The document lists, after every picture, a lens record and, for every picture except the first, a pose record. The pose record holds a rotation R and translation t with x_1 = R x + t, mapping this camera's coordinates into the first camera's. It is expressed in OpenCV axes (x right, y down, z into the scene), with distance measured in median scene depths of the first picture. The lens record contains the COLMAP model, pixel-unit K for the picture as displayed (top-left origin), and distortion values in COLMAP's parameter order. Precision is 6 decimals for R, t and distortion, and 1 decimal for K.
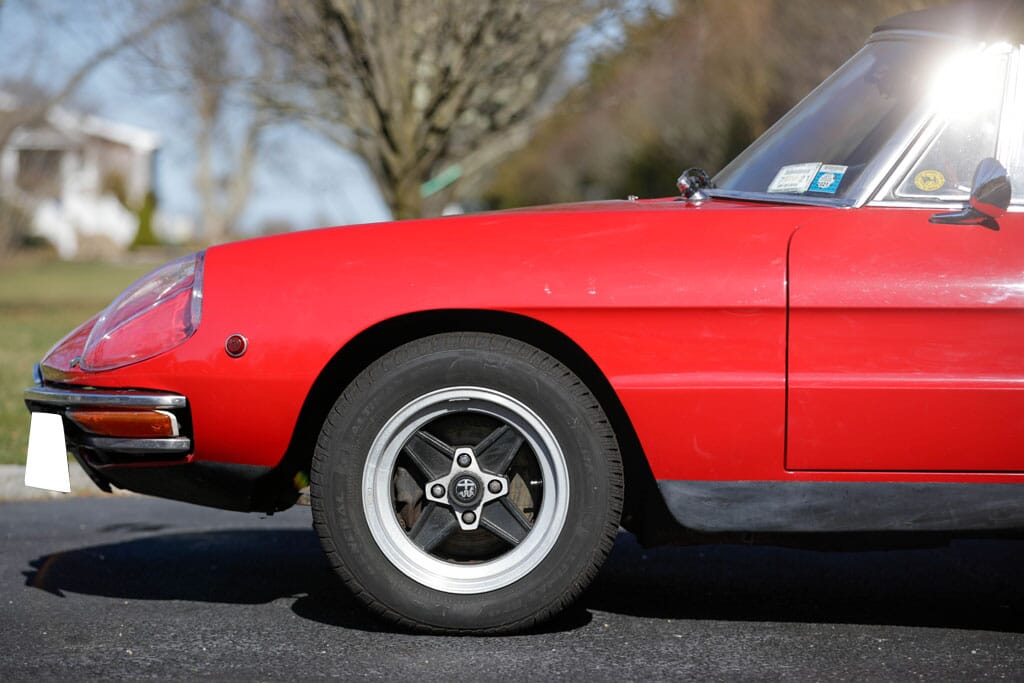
lens RADIAL K [[3632.6, 0, 512.0], [0, 3632.6, 341.5], [0, 0, 1]] dist [0.072659, -3.232764]
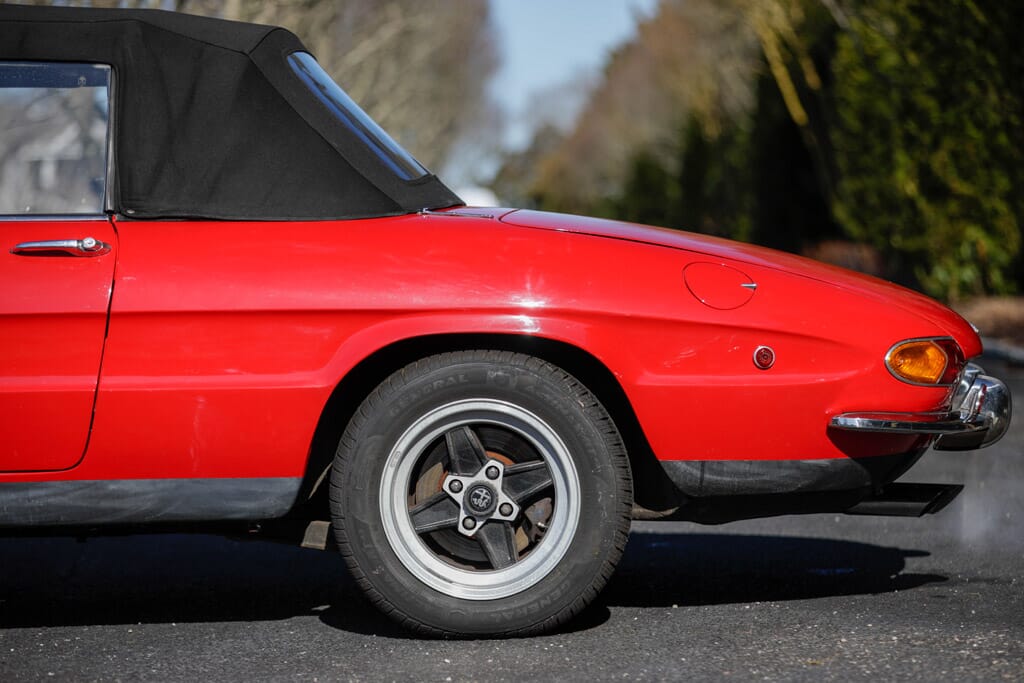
lens RADIAL K [[3632.6, 0, 512.0], [0, 3632.6, 341.5], [0, 0, 1]] dist [0.072659, -3.232764]
pose [[0.999626, -0.027115, -0.003588, 0.326073], [0.027116, 0.999632, 0.000161, 0.002979], [0.003582, -0.000259, 0.999994, -0.040291]]
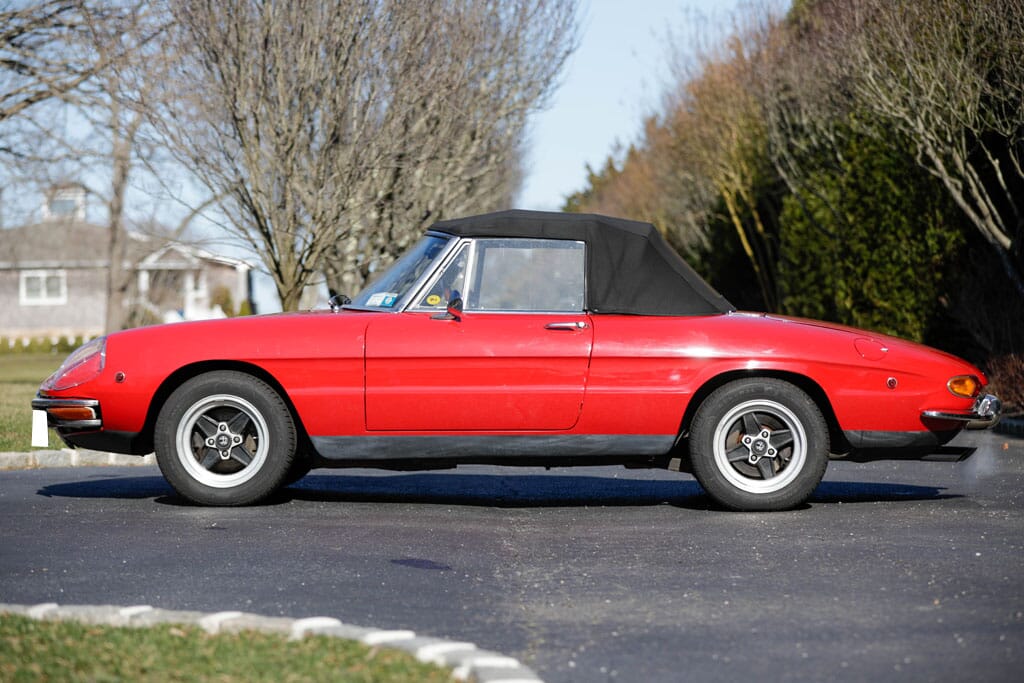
lens RADIAL K [[2691.9, 0, 512.0], [0, 2691.9, 341.5], [0, 0, 1]] dist [0.001236, -1.111208]
pose [[0.999944, -0.010453, -0.001399, 0.166001], [0.010413, 0.999614, -0.025747, 0.023974], [0.001668, 0.025731, 0.999668, -0.644778]]
